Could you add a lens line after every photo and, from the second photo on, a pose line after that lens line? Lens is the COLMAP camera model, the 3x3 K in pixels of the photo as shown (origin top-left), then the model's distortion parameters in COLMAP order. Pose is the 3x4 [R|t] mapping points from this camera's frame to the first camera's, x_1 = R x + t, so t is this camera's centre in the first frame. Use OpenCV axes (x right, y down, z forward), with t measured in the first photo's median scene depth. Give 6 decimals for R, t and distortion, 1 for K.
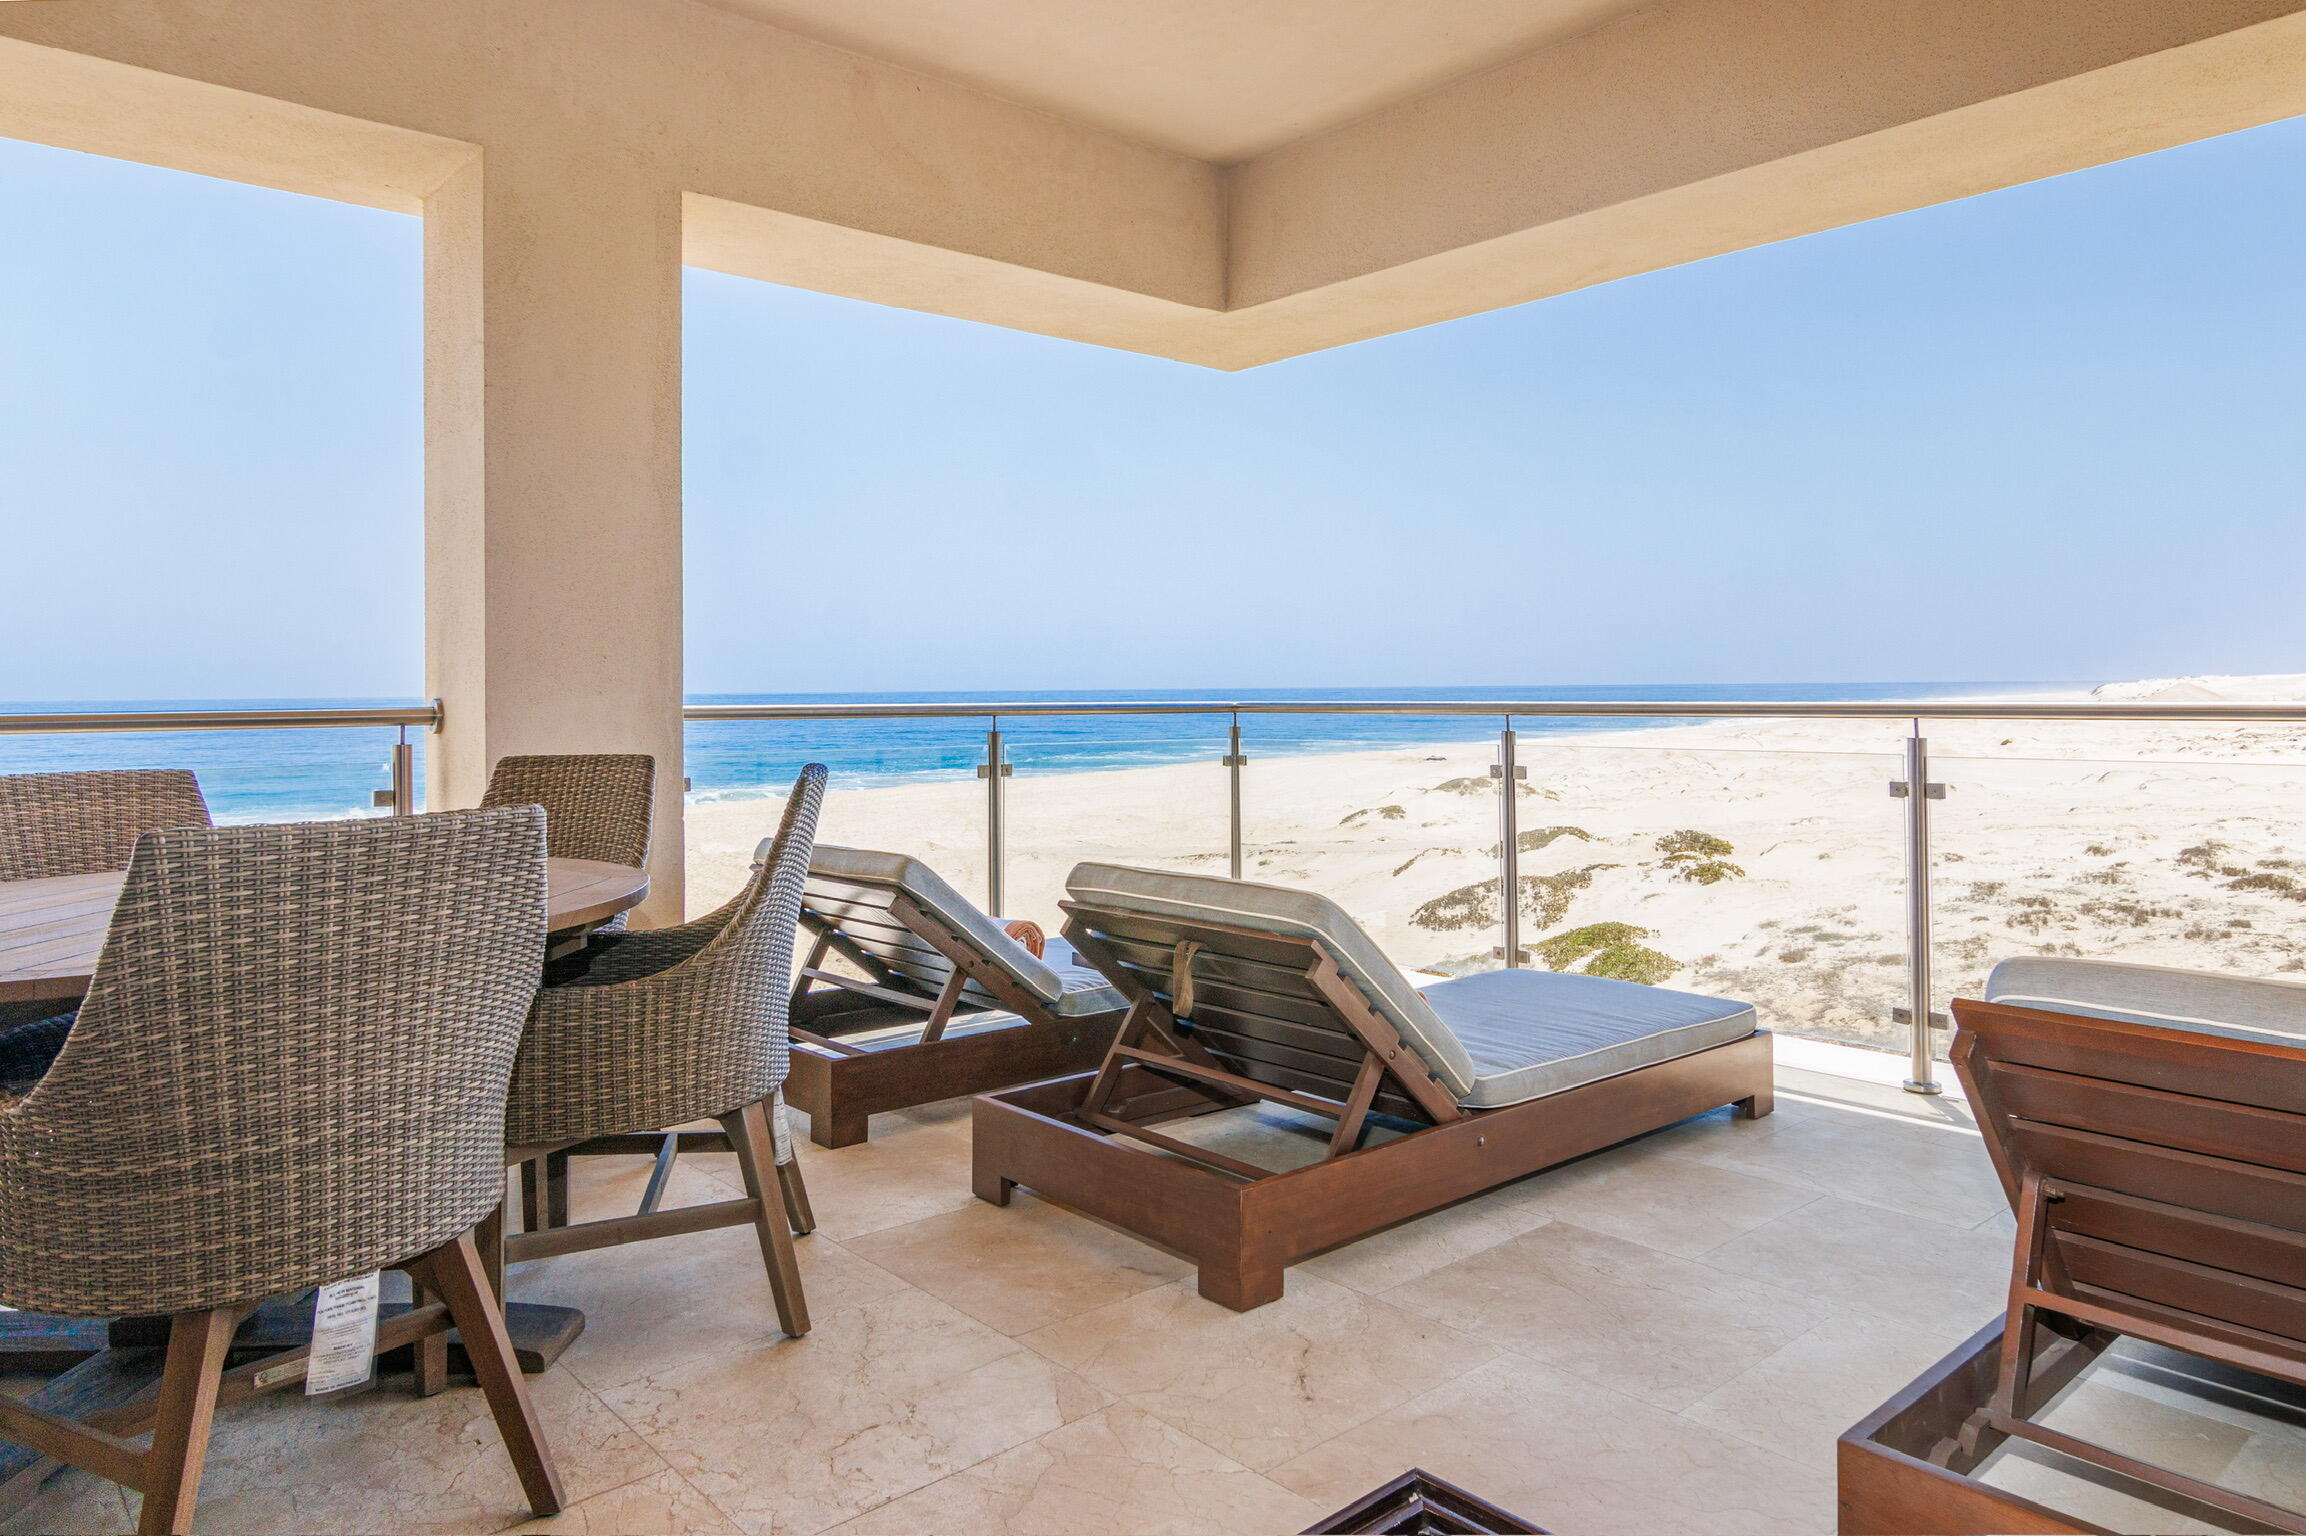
lens RADIAL K [[1461.5, 0, 1148.3], [0, 1461.5, 720.3], [0, 0, 1]] dist [-0.001326, -0.000067]
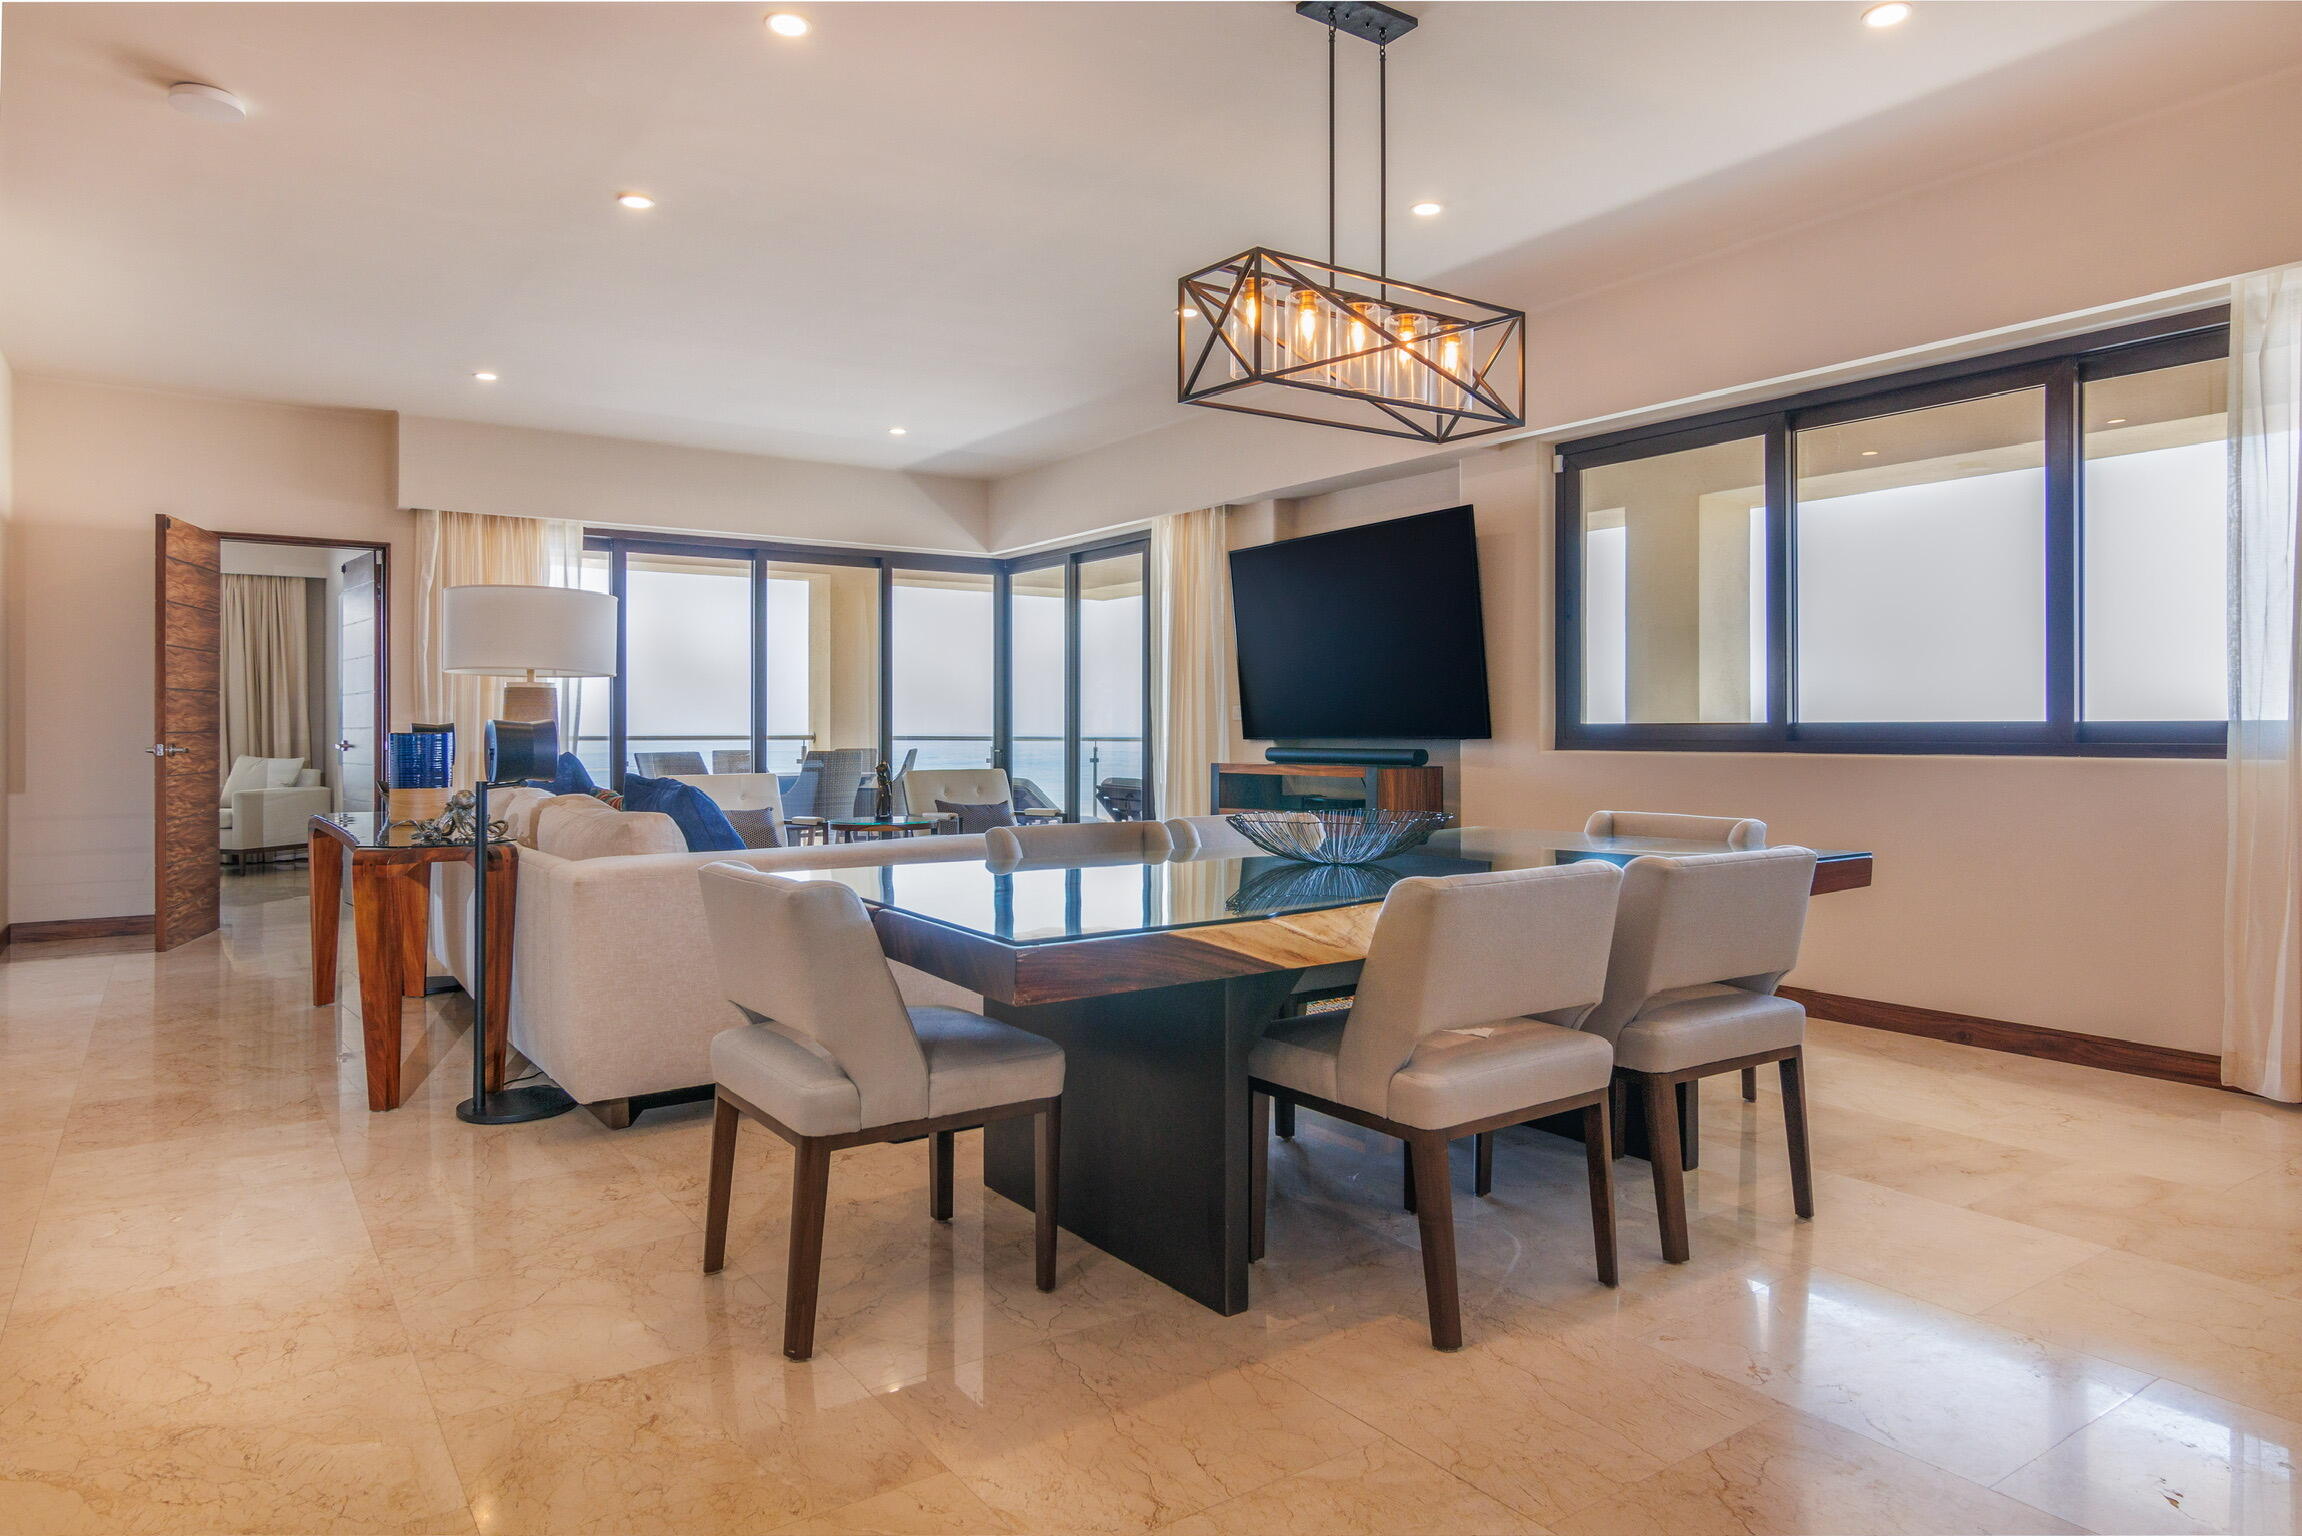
lens RADIAL K [[1426.7, 0, 1149.2], [0, 1426.7, 699.4], [0, 0, 1]] dist [-0.003617, -0.000483]
pose [[0.992018, 0.012768, -0.125448, 0.831008], [-0.017481, 0.999179, -0.036545, 0.021577], [0.124878, 0.038447, 0.991427, -2.612724]]
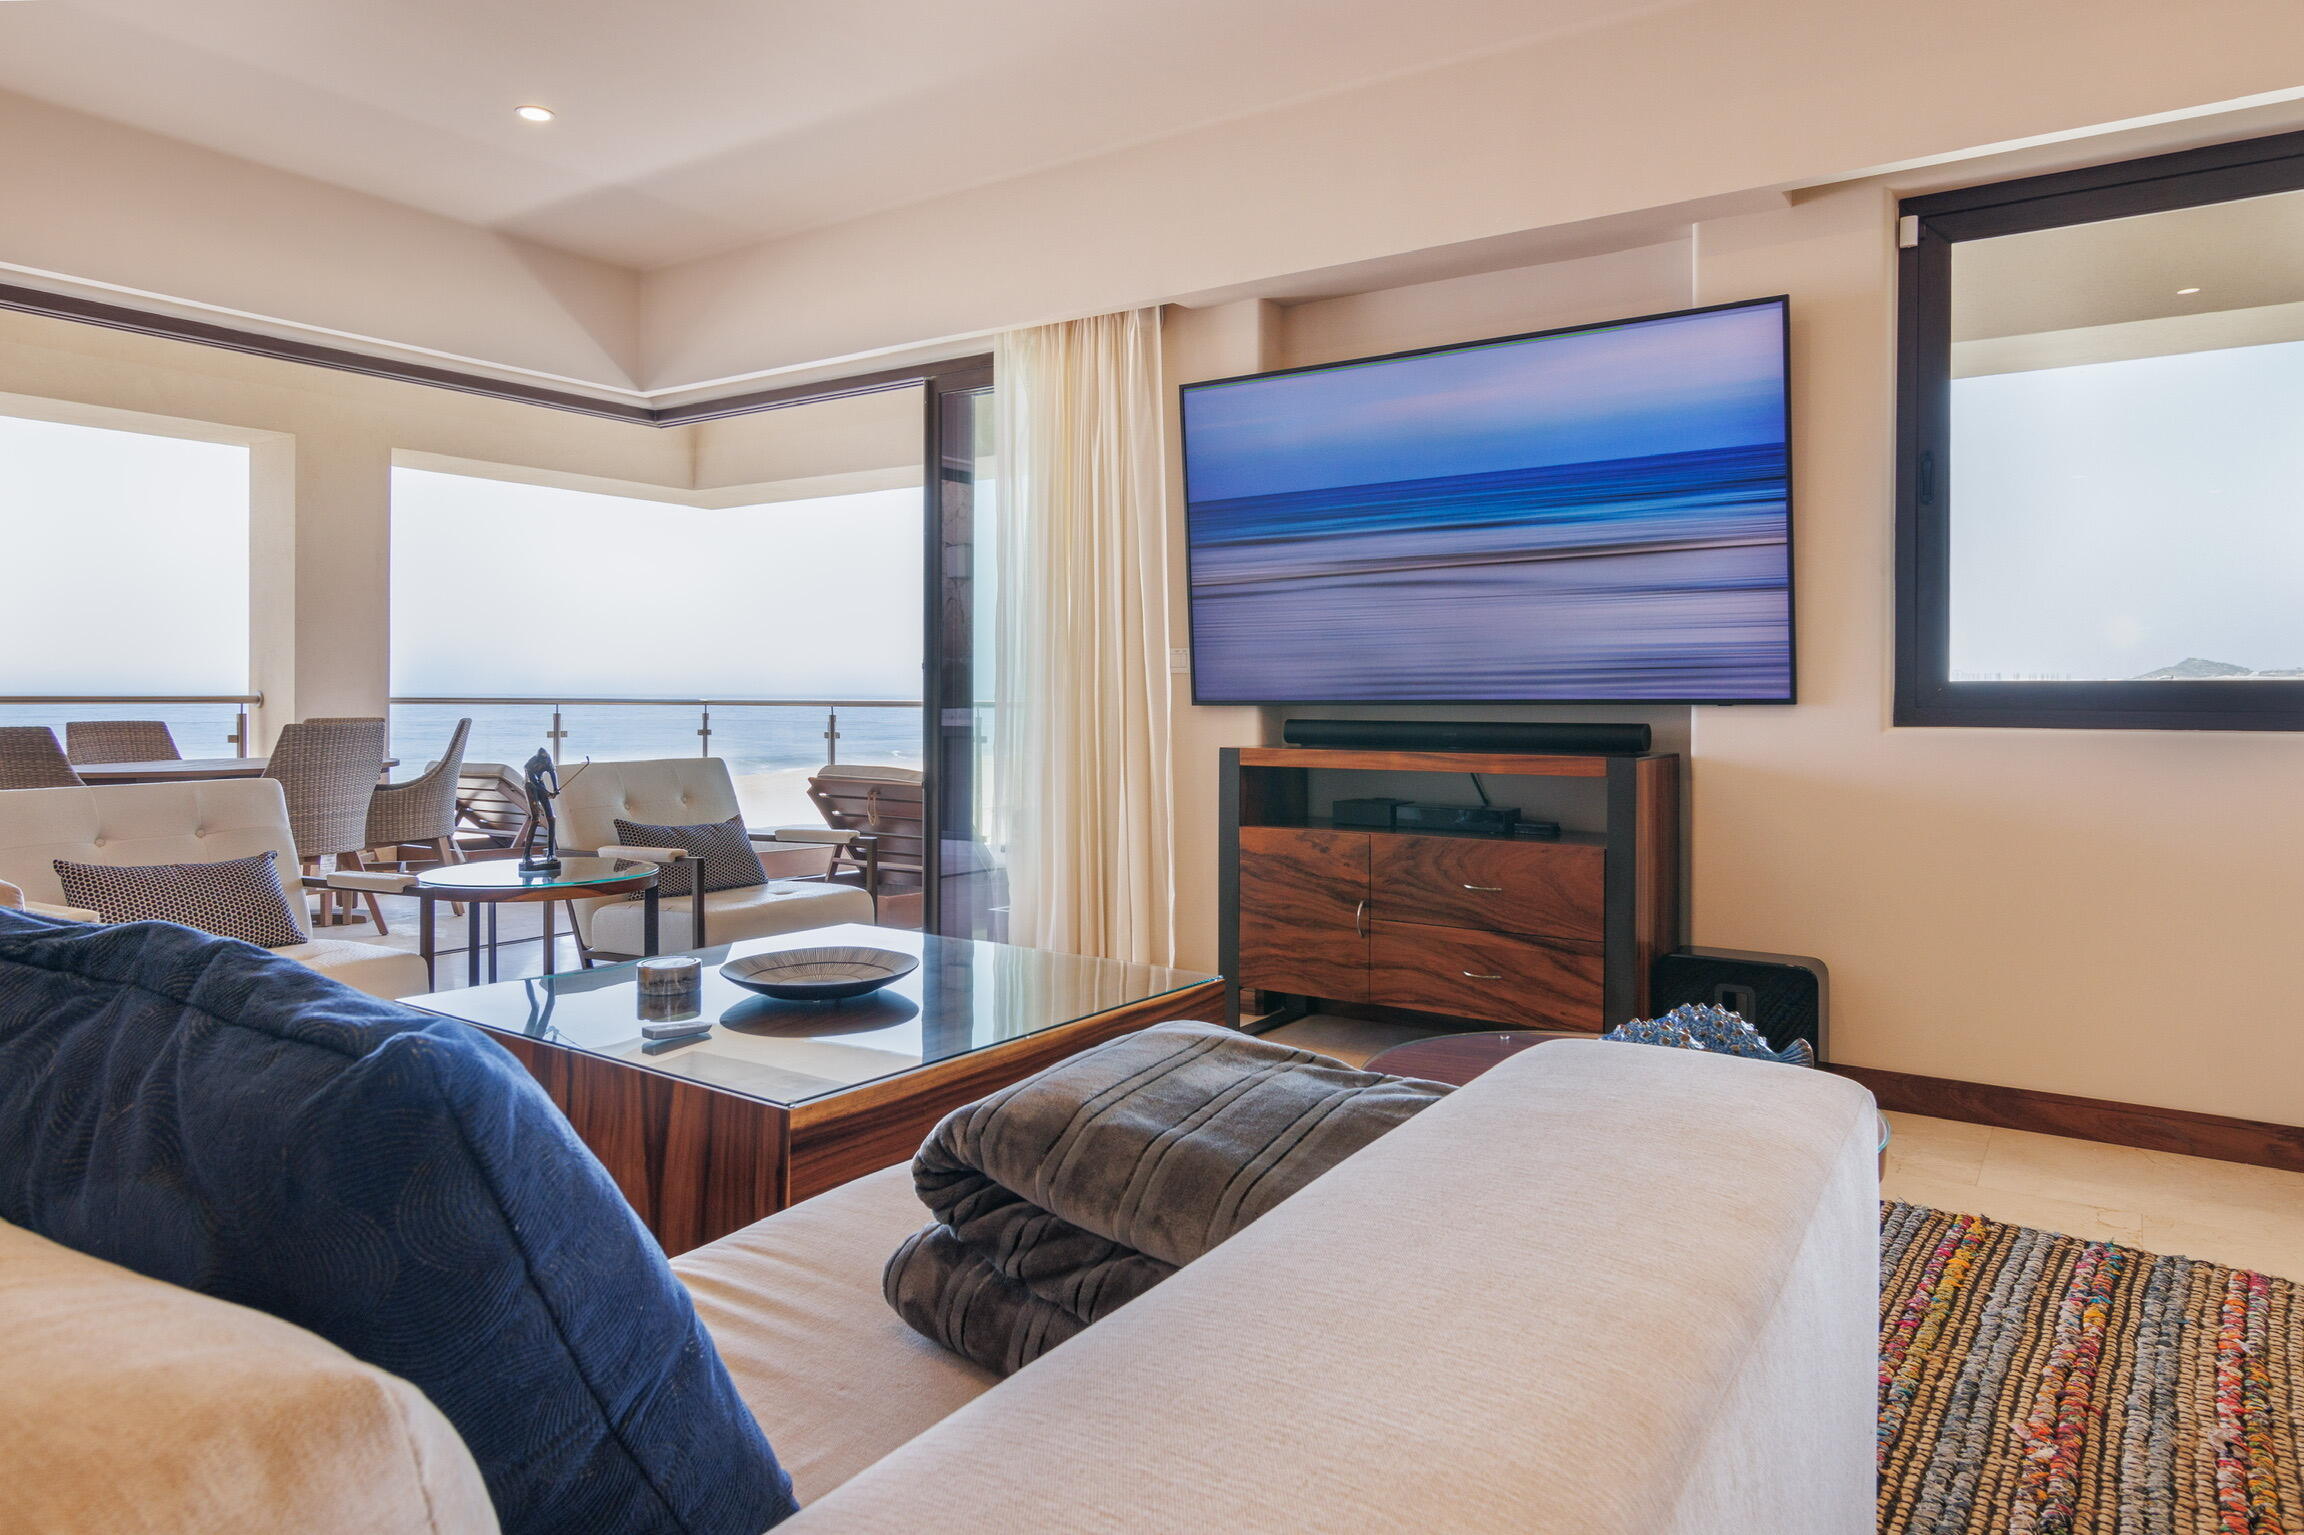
lens RADIAL K [[1427.9, 0, 1150.2], [0, 1427.9, 698.9], [0, 0, 1]] dist [-0.003617, -0.000483]
pose [[0.968302, 0.015881, 0.249276, 0.280114], [-0.012611, 0.999812, -0.014708, 0.012083], [-0.249463, 0.011098, 0.968321, -1.556671]]
